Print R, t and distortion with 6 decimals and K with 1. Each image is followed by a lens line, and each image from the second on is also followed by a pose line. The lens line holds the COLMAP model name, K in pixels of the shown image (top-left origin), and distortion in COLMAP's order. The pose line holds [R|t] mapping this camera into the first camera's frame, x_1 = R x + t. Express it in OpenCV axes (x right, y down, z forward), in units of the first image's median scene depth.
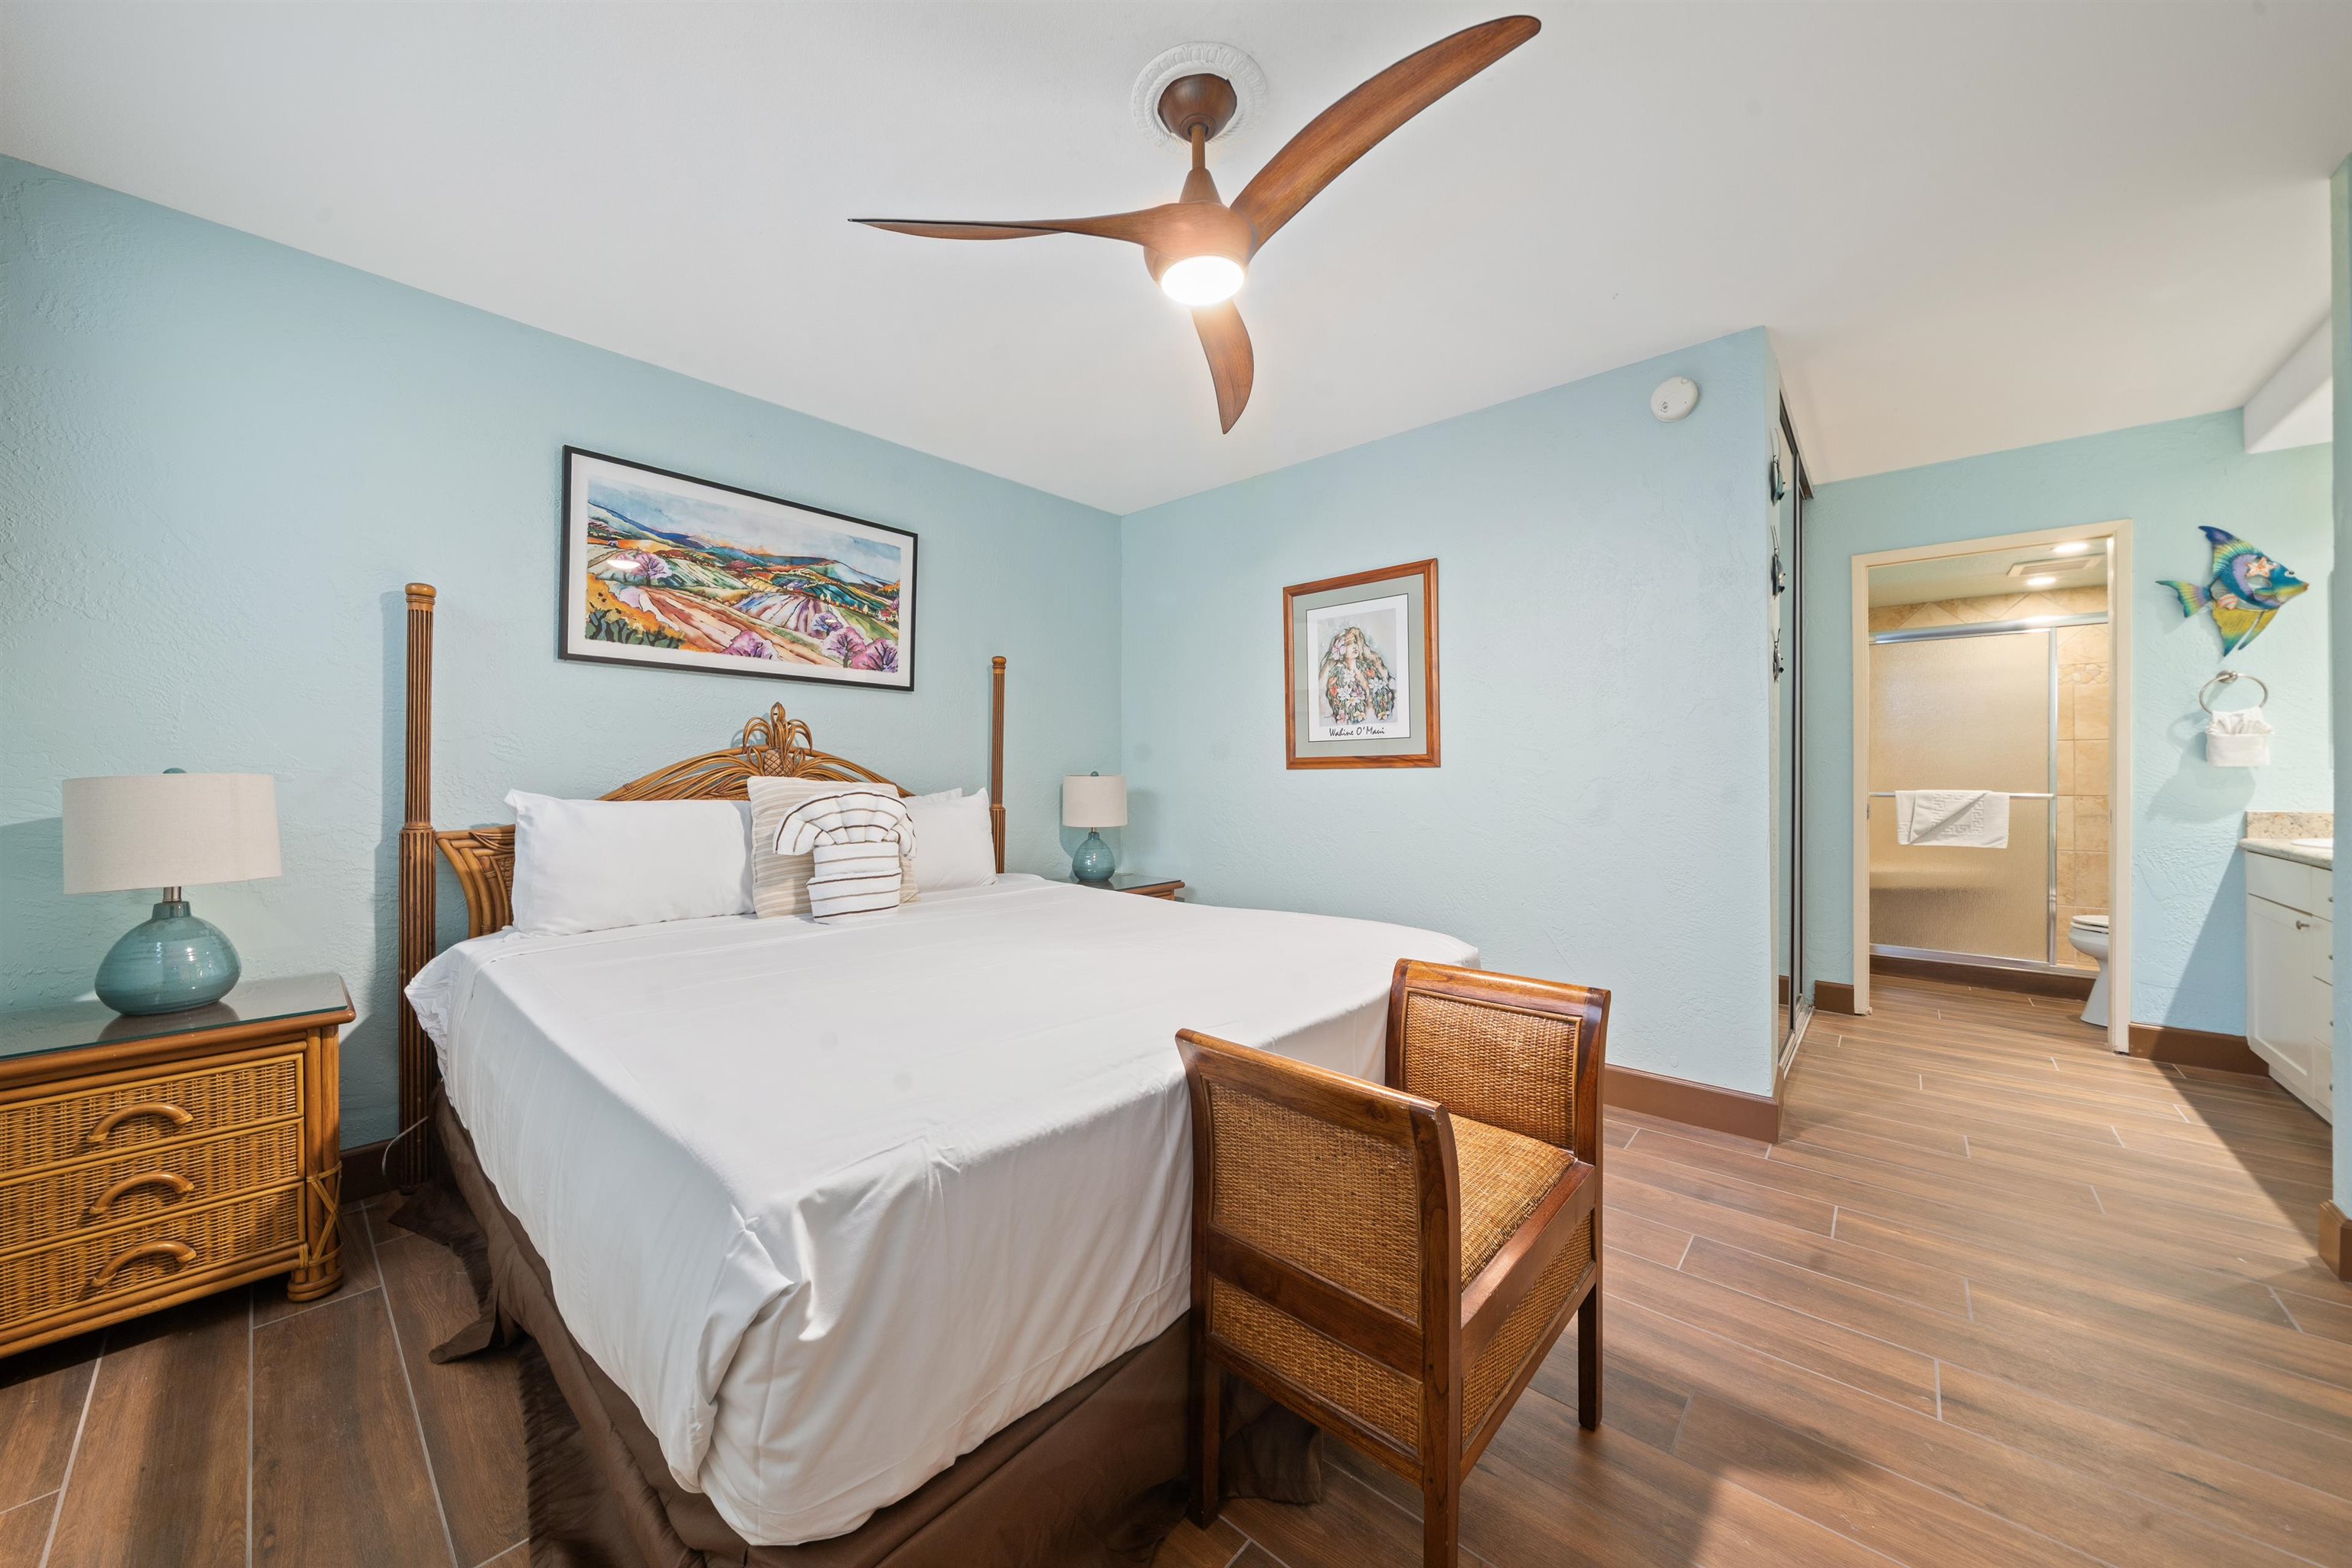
lens RADIAL K [[801.7, 0, 1165.2], [0, 801.7, 780.0], [0, 0, 1]] dist [-0.005685, 0.000170]
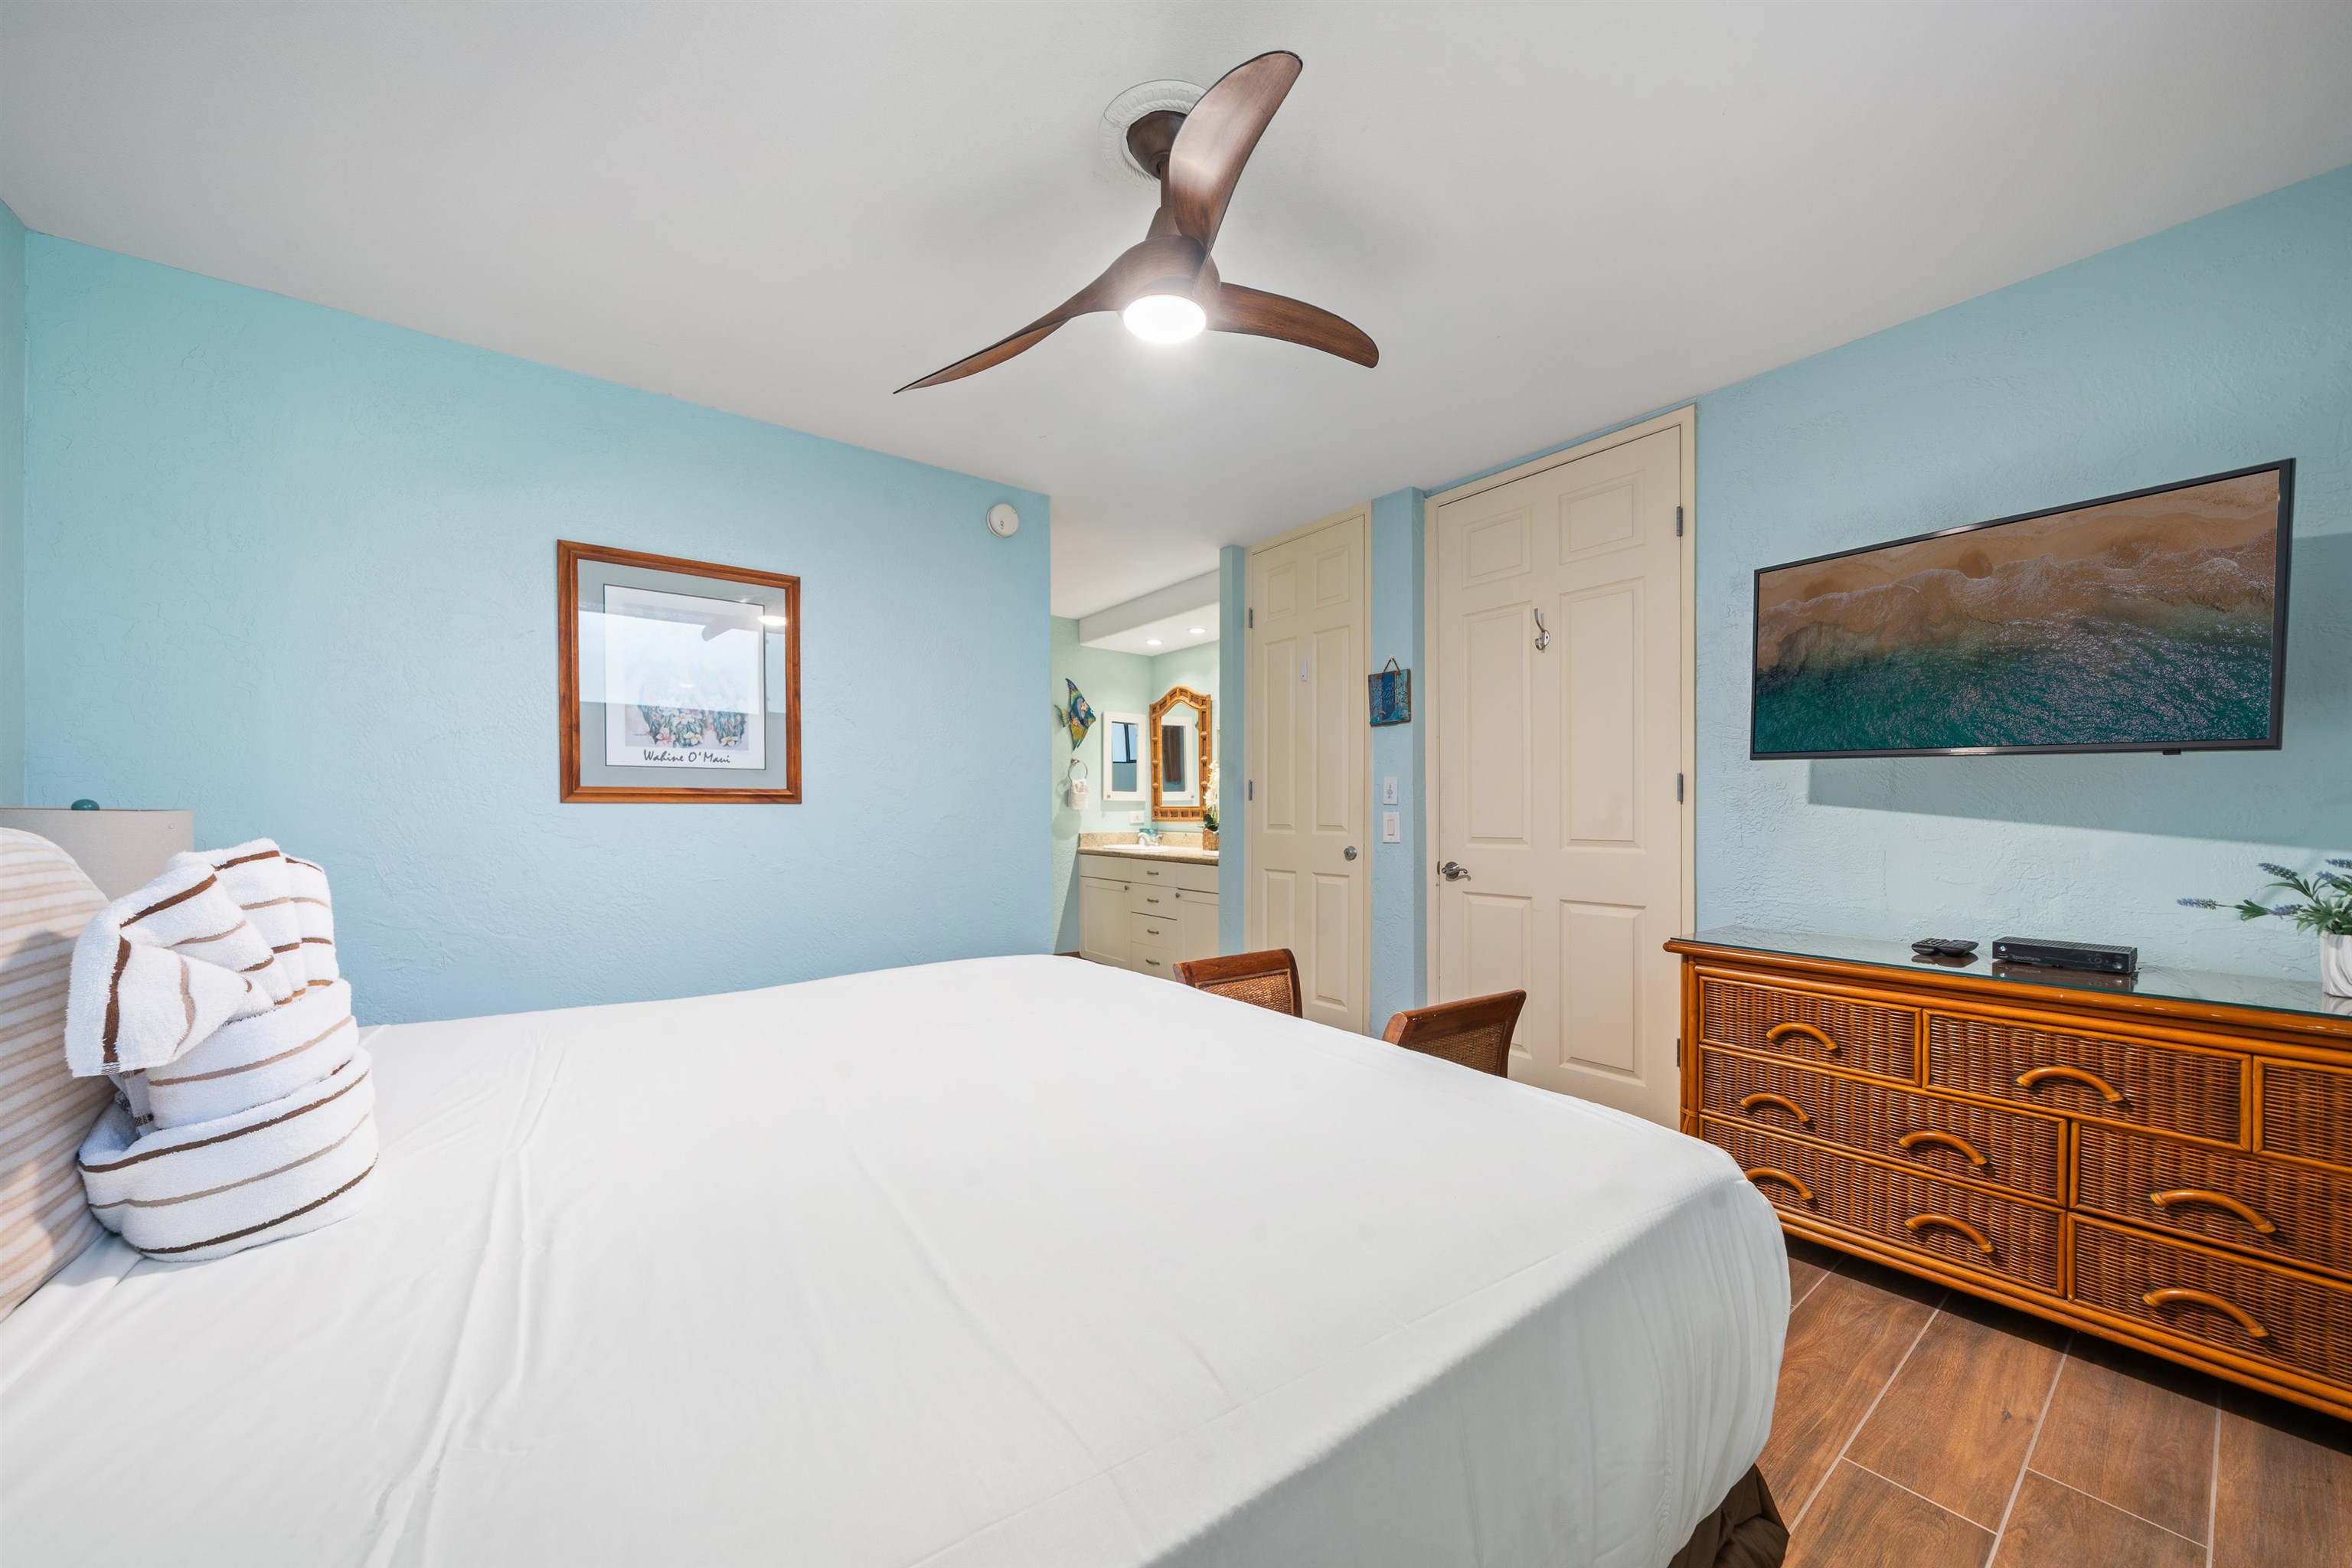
lens RADIAL K [[801.7, 0, 1146.3], [0, 801.7, 826.1], [0, 0, 1]] dist [-0.005685, 0.000170]
pose [[0.227848, -0.013344, 0.973605, -0.485786], [0.000582, 0.999908, 0.013569, -0.002533], [-0.973697, -0.002525, 0.227835, 0.409046]]
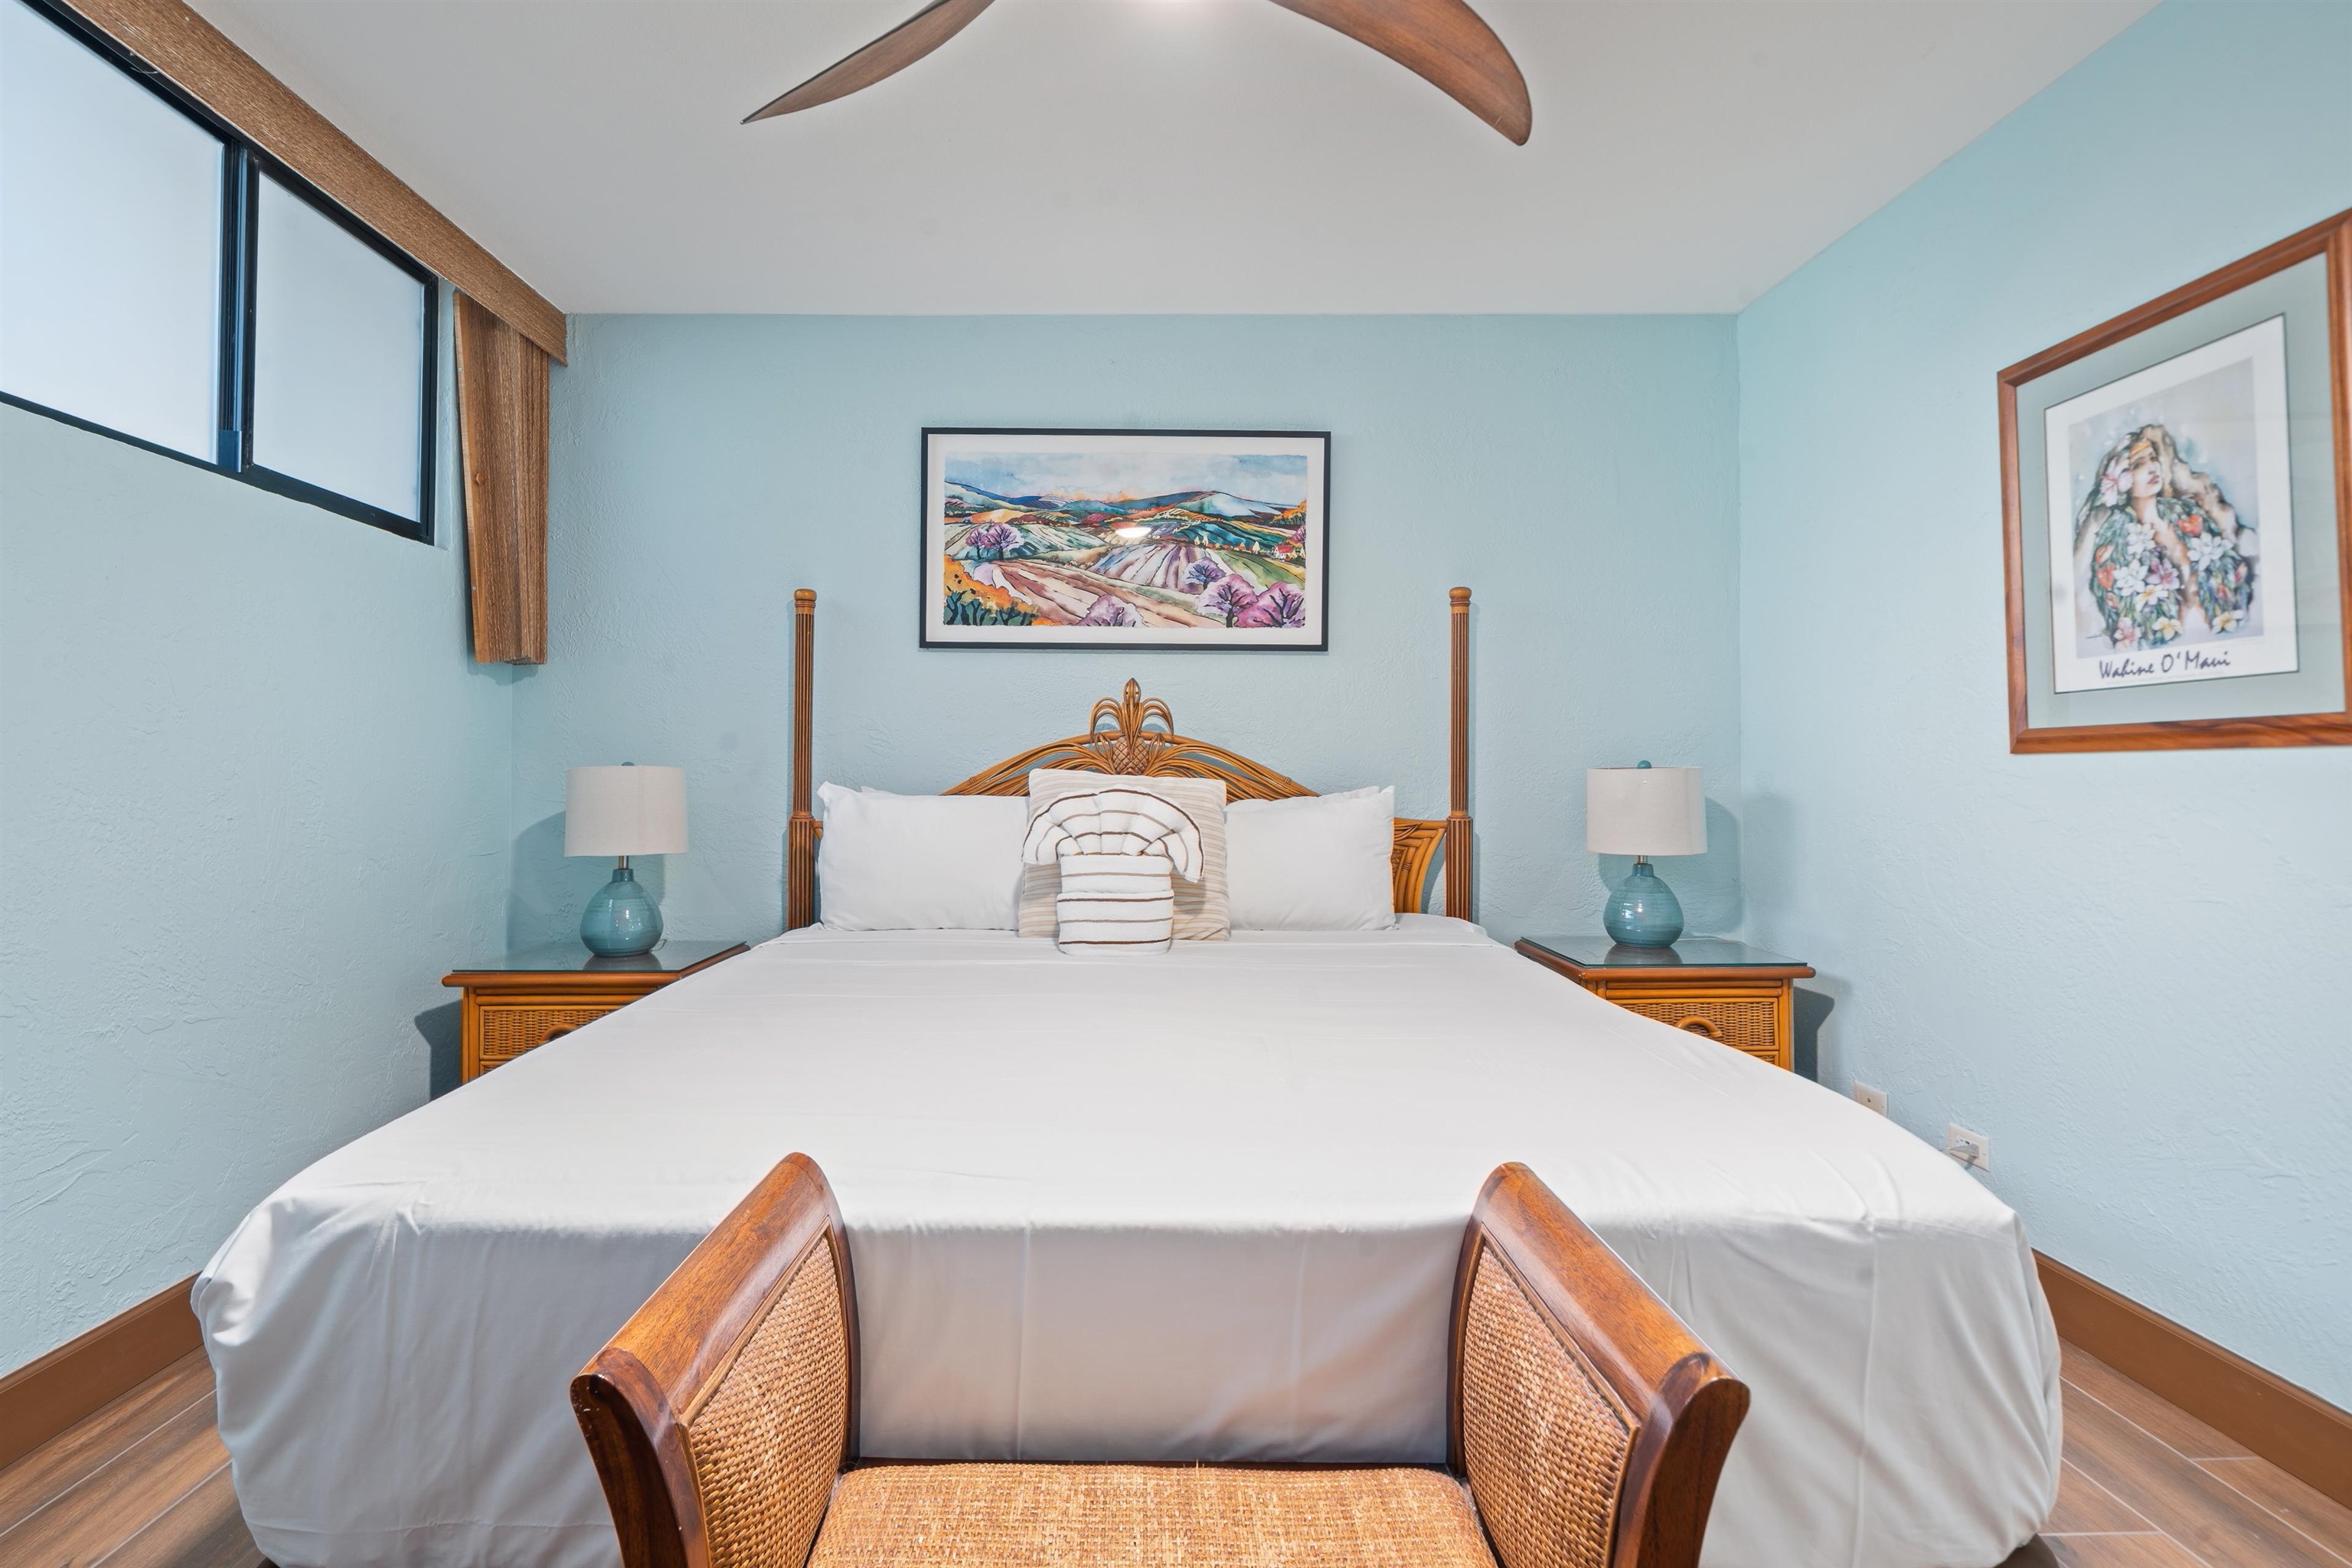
lens RADIAL K [[1110.7, 0, 1164.8], [0, 1110.7, 765.2], [0, 0, 1]] dist [-0.005827, 0.000890]
pose [[0.687603, -0.002819, -0.726081, 0.334154], [-0.004105, 0.999961, -0.007770, 0.000130], [0.726075, 0.008323, 0.687565, 0.225841]]
